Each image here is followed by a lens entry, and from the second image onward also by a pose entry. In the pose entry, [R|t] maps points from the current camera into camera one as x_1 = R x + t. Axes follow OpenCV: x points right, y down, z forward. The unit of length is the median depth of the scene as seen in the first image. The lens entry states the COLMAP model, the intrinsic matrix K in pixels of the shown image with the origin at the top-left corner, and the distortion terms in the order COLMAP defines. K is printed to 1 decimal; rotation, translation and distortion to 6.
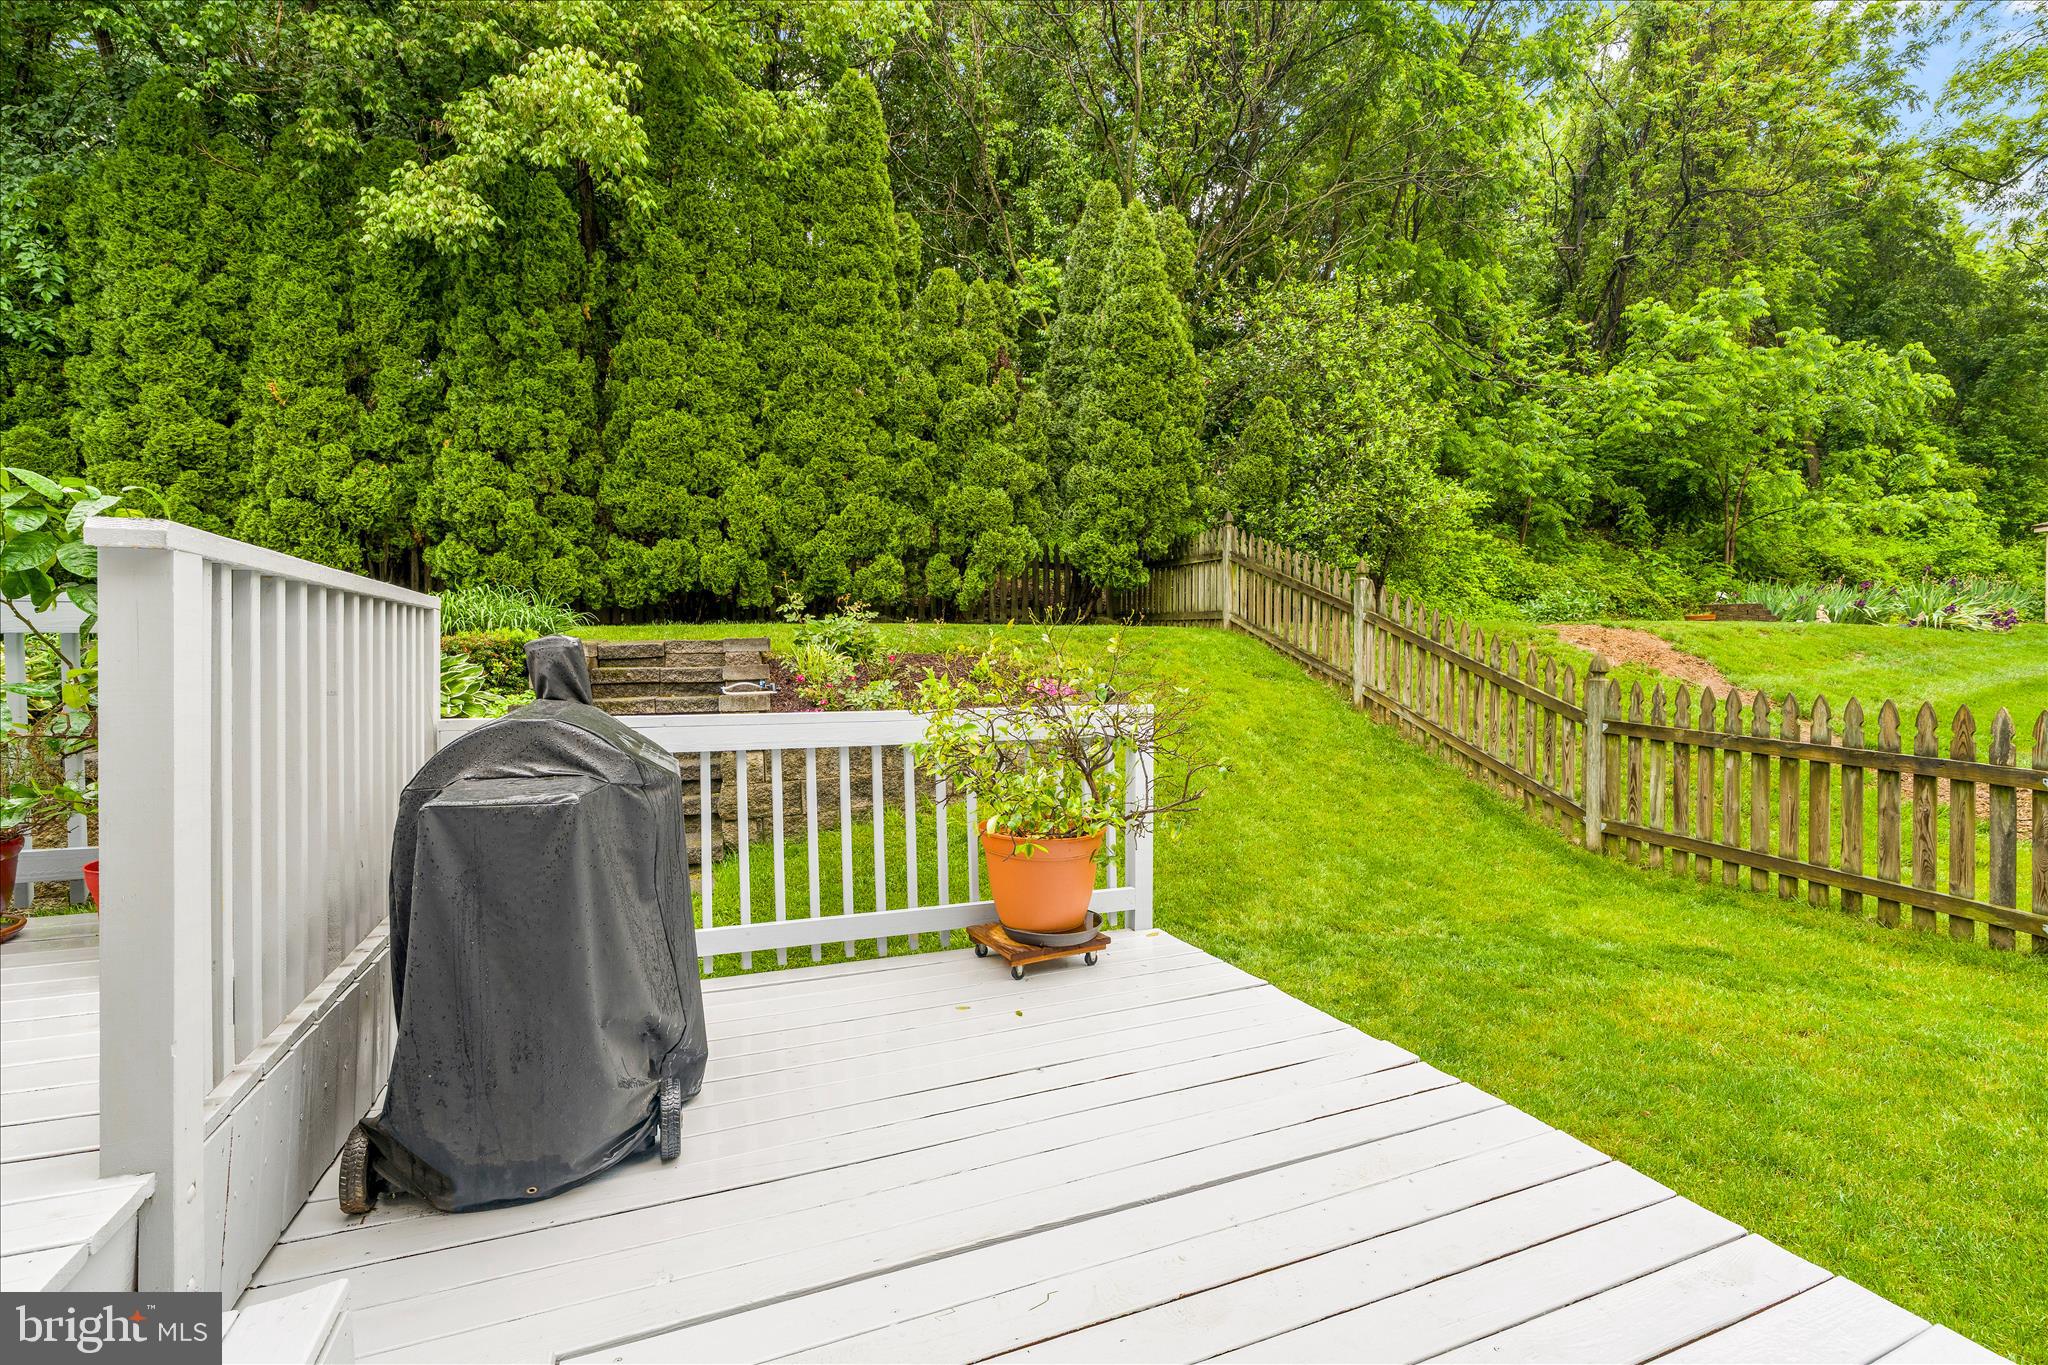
lens RADIAL K [[938.8, 0, 1029.0], [0, 938.8, 667.1], [0, 0, 1]] dist [-0.005115, 0.001658]
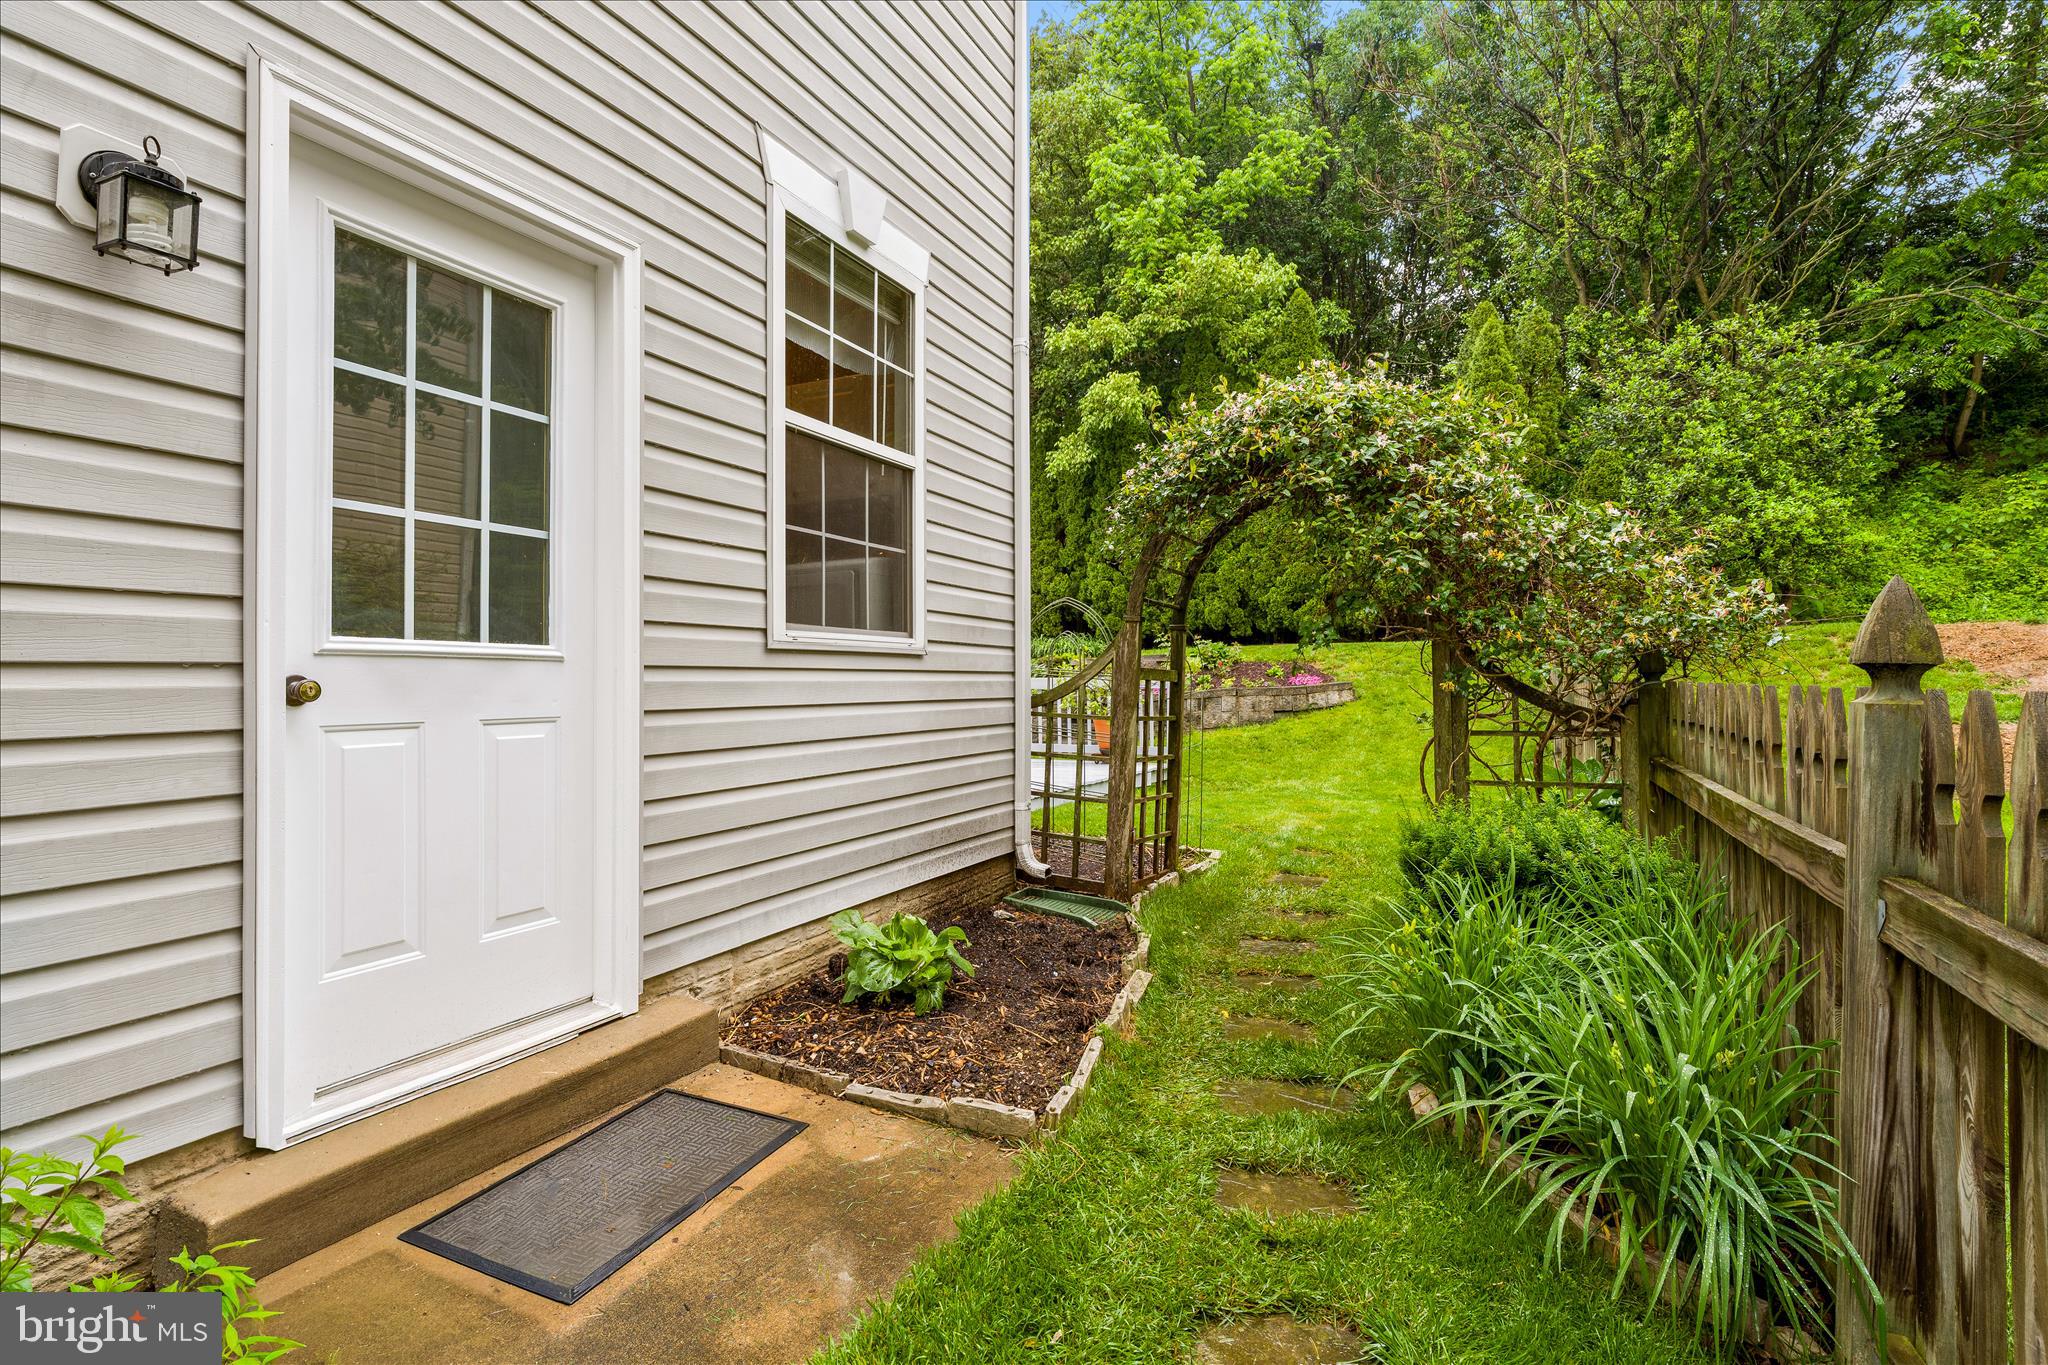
lens RADIAL K [[938.8, 0, 1018.1], [0, 938.8, 685.0], [0, 0, 1]] dist [-0.005115, 0.001658]
pose [[0.667954, 0.004770, -0.744187, 0.689367], [-0.006809, 0.999977, 0.000298, 0.024878], [0.744172, 0.004869, 0.667971, -0.401708]]
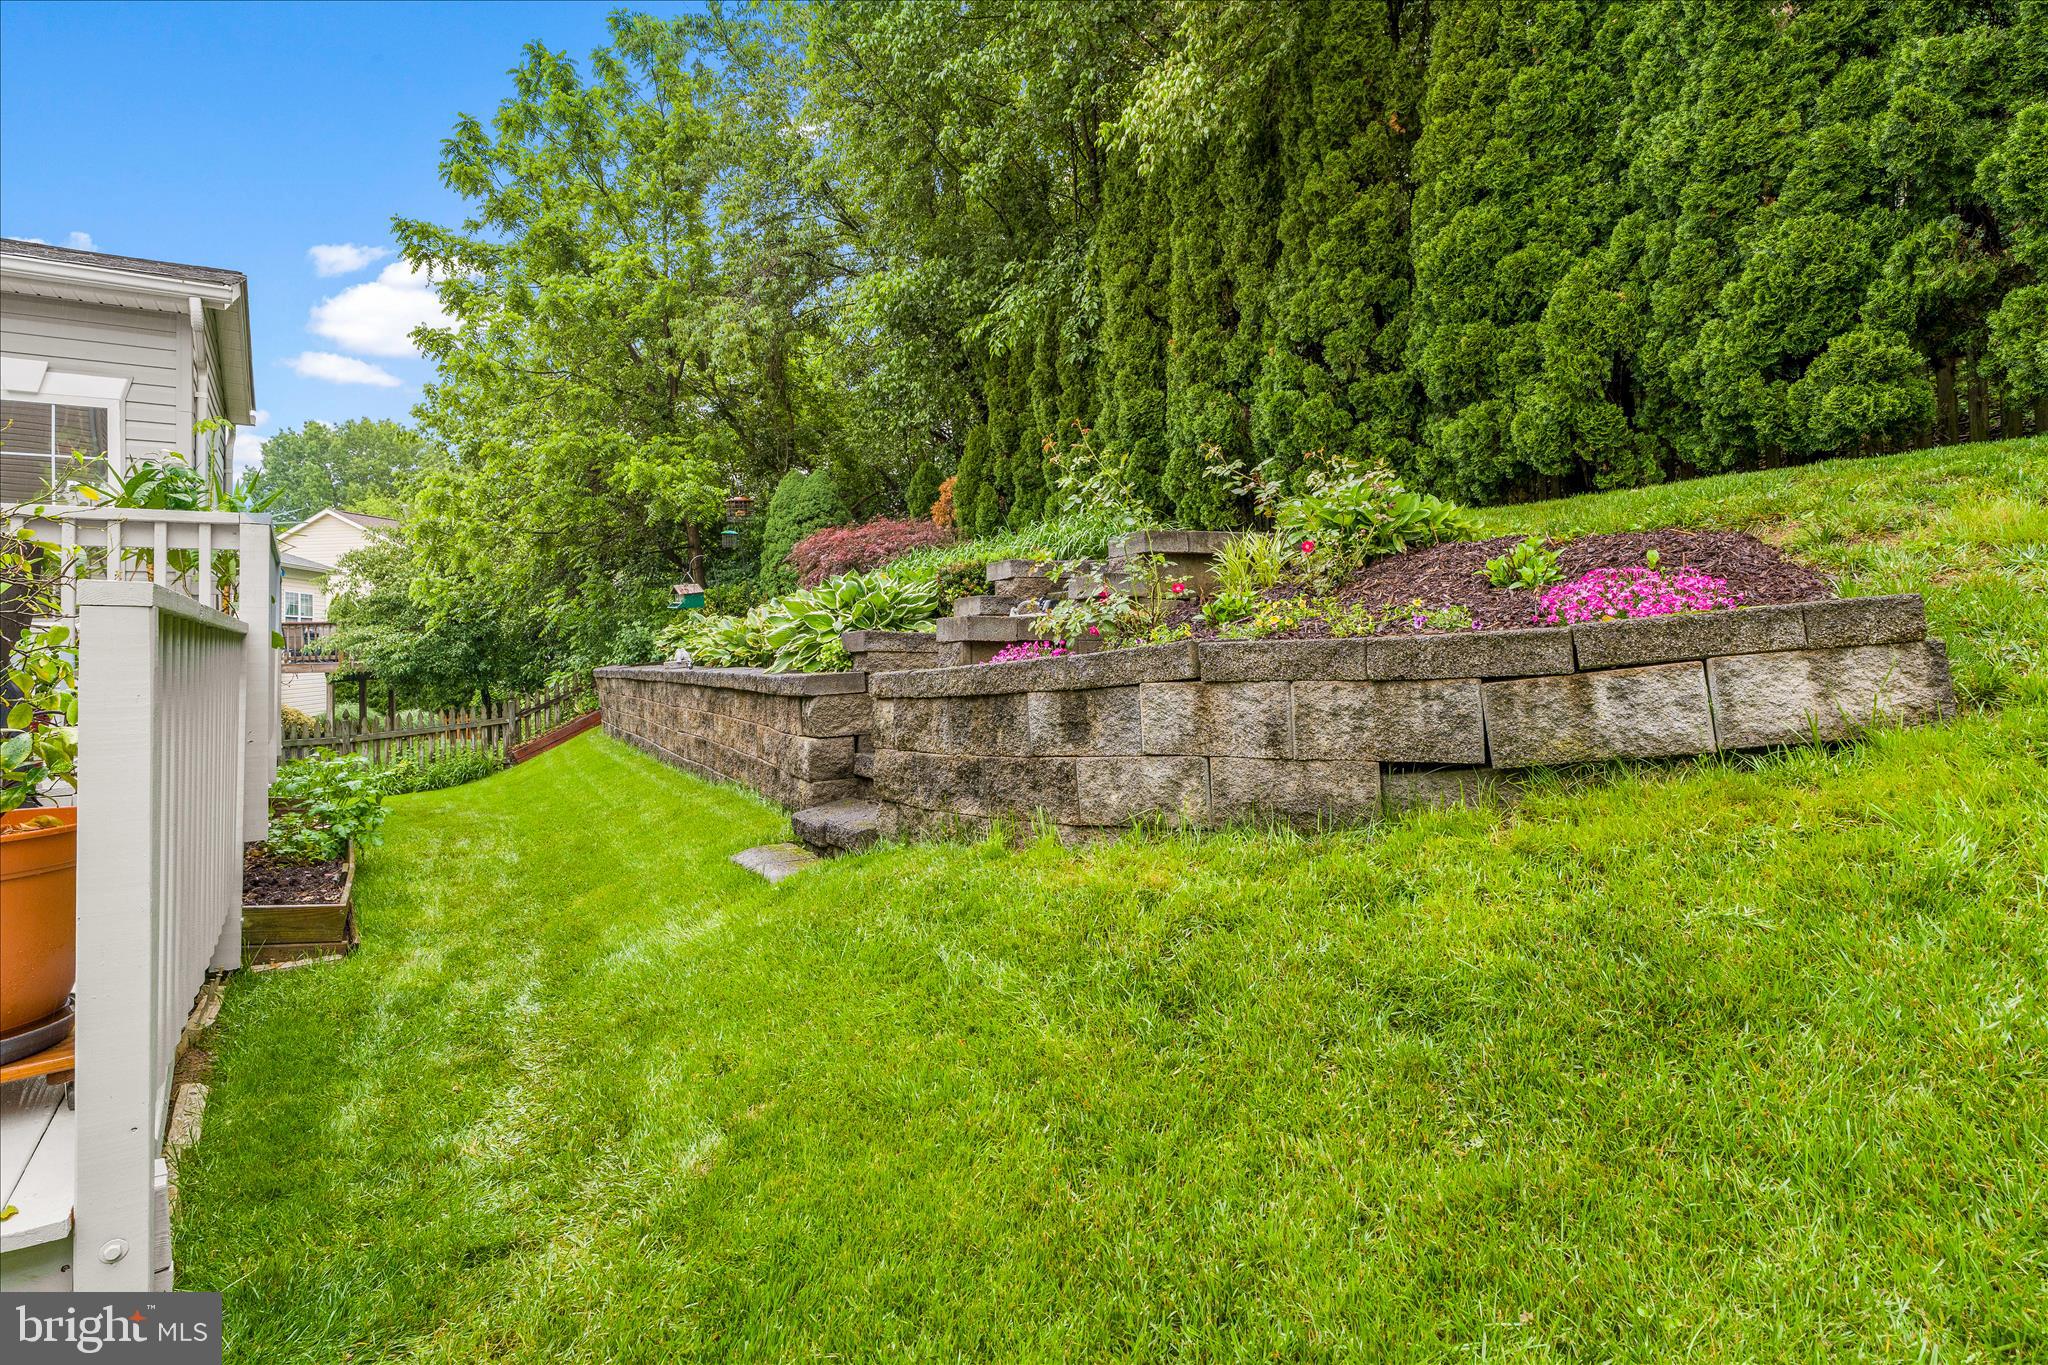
lens RADIAL K [[1014.7, 0, 1046.8], [0, 1014.7, 624.2], [0, 0, 1]] dist [-0.008464, 0.001852]
pose [[0.244786, -0.012999, -0.969490, 0.229618], [0.009946, 0.999891, -0.010896, 0.024545], [0.969526, -0.006975, 0.244889, 0.508884]]
